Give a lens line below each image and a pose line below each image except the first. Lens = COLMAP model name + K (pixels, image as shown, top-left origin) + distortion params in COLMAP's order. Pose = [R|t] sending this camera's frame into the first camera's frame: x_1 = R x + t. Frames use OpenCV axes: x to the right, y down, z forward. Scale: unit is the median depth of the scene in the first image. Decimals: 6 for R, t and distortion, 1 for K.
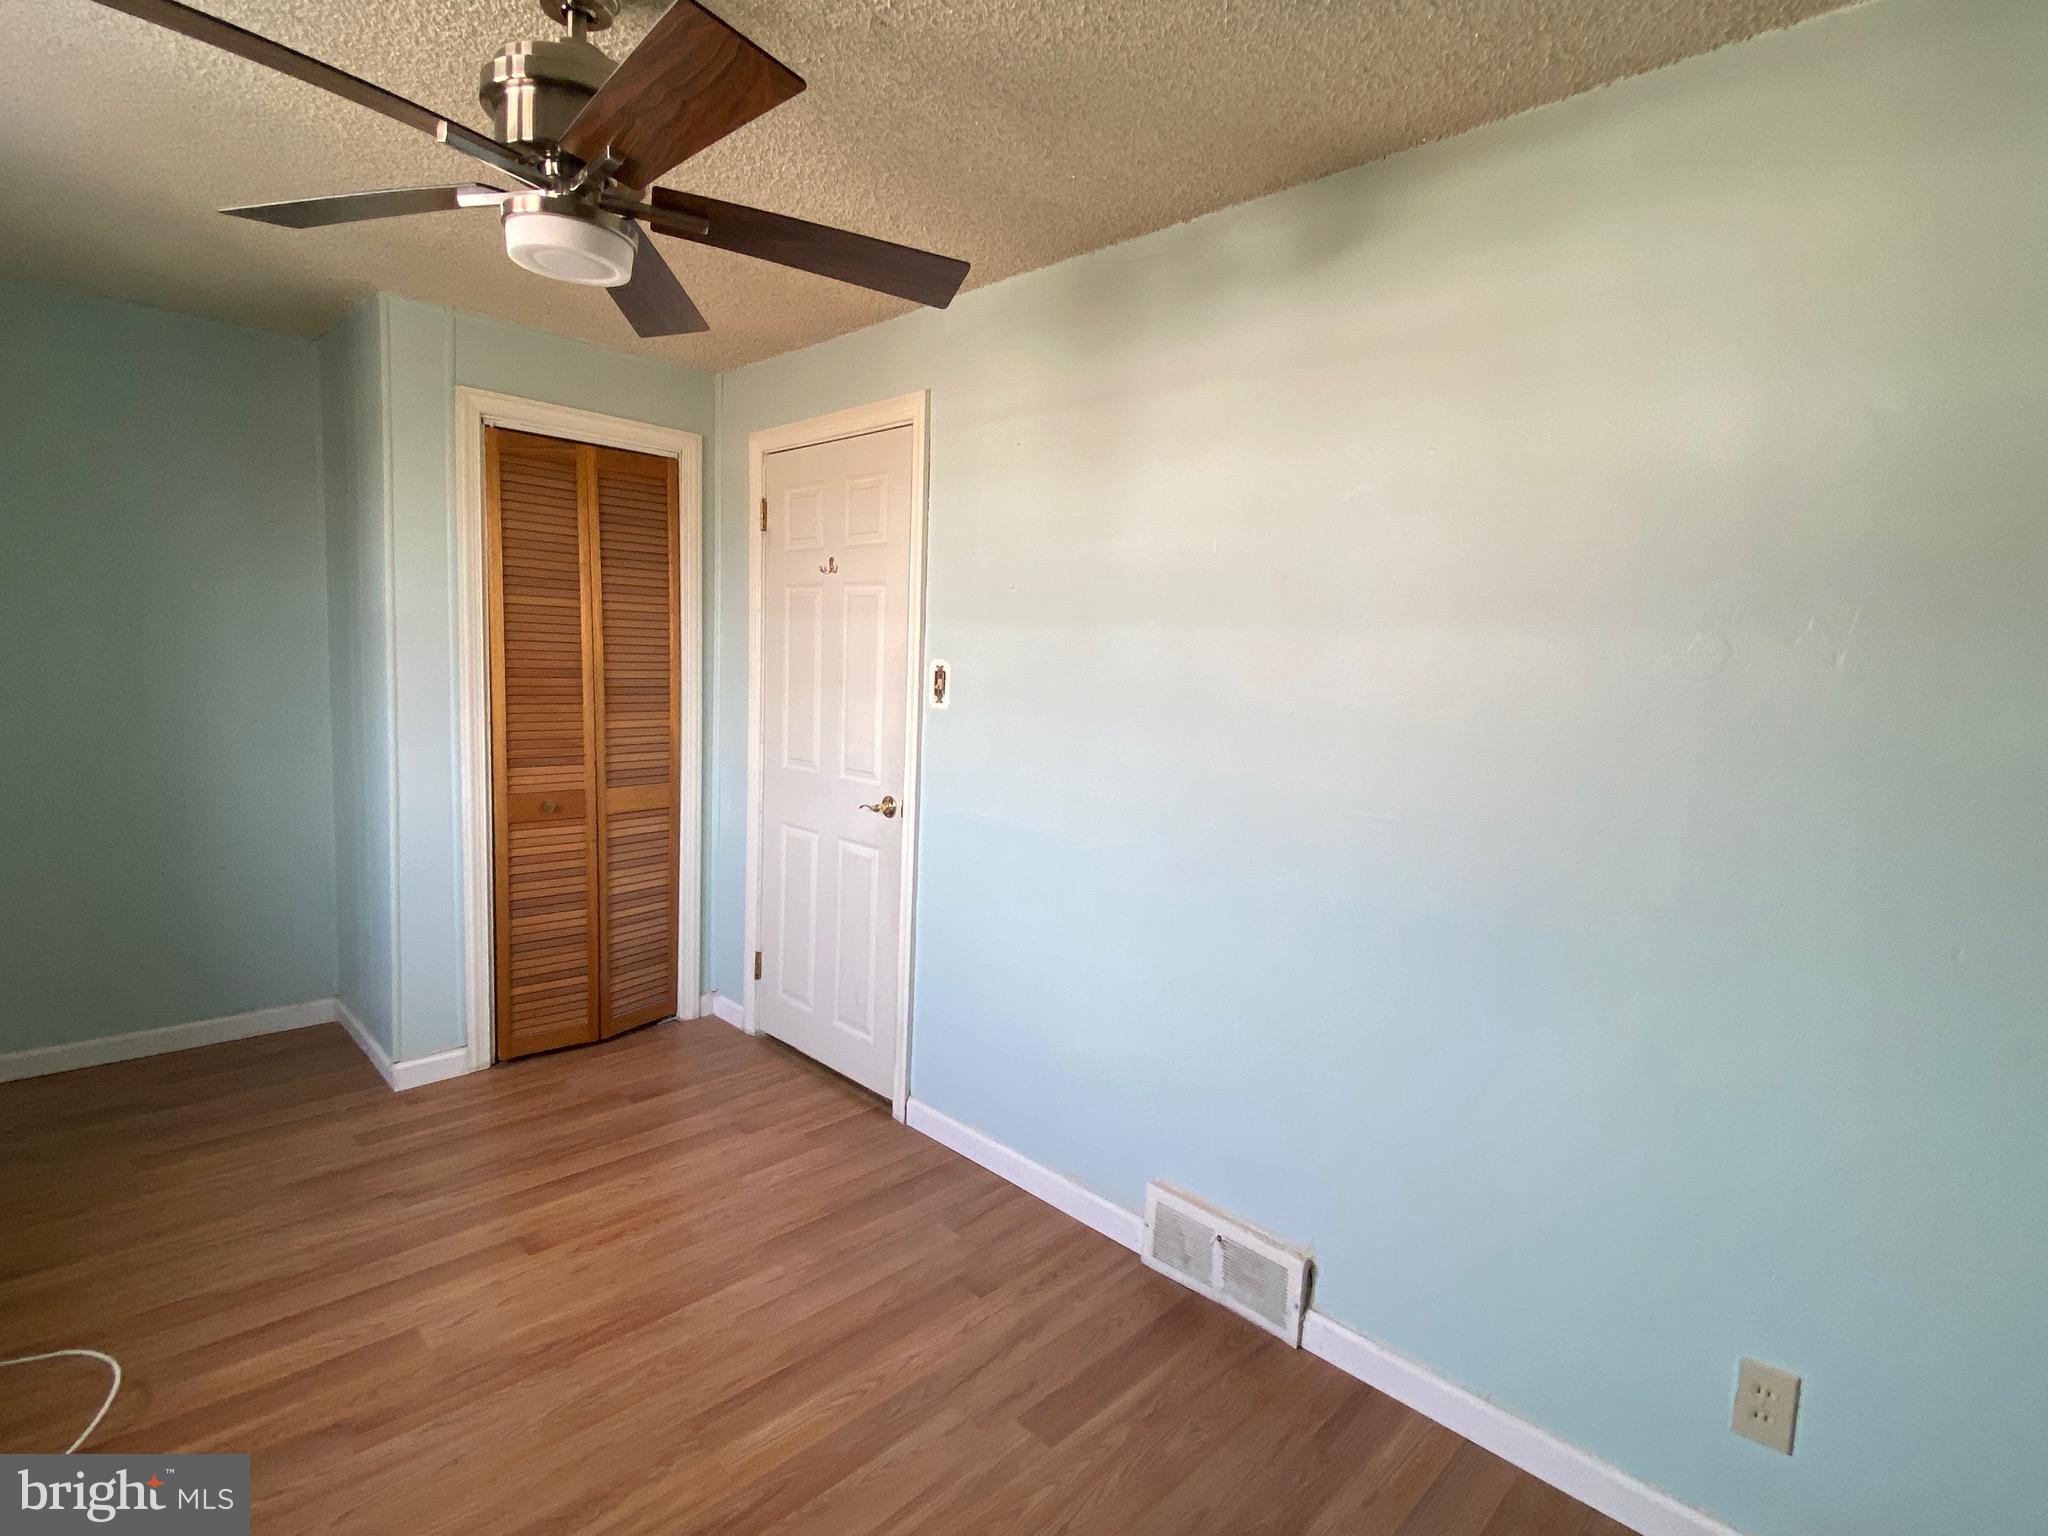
lens RADIAL K [[1016.4, 0, 1018.8], [0, 1016.4, 757.2], [0, 0, 1]] dist [0.046347, -0.027865]
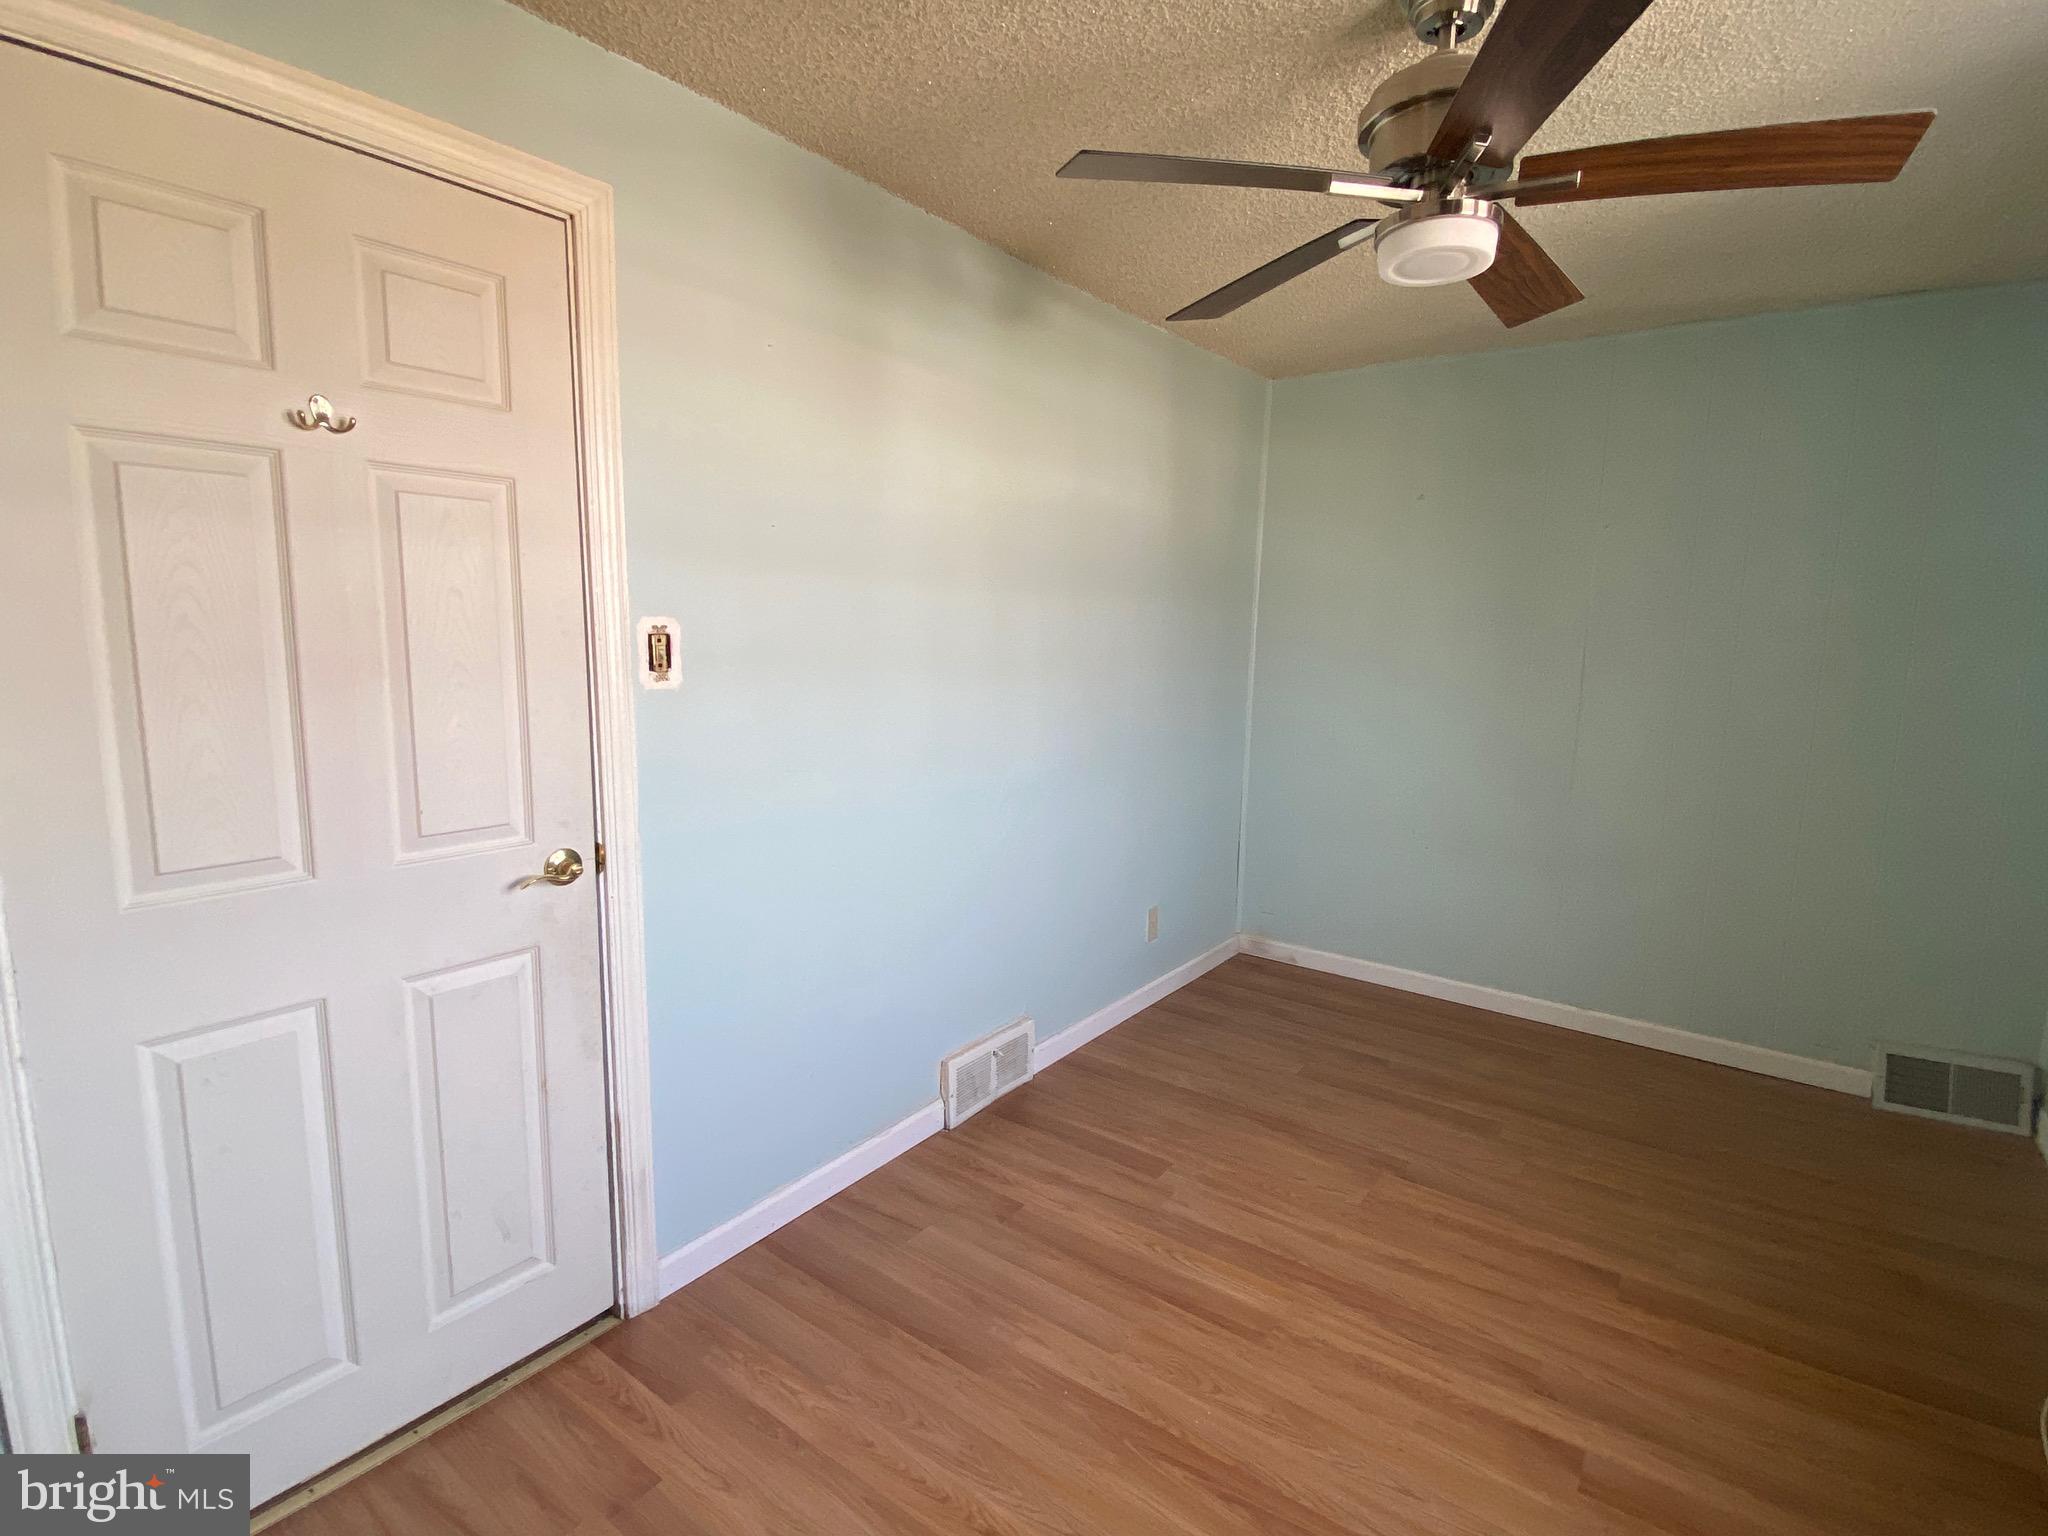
lens RADIAL K [[1016.4, 0, 1018.8], [0, 1016.4, 757.2], [0, 0, 1]] dist [0.046347, -0.027865]
pose [[-0.154751, -0.168611, 0.973459, -0.988591], [0.078147, 0.980152, 0.182193, -0.135990], [-0.984858, 0.104267, -0.138503, 1.075665]]
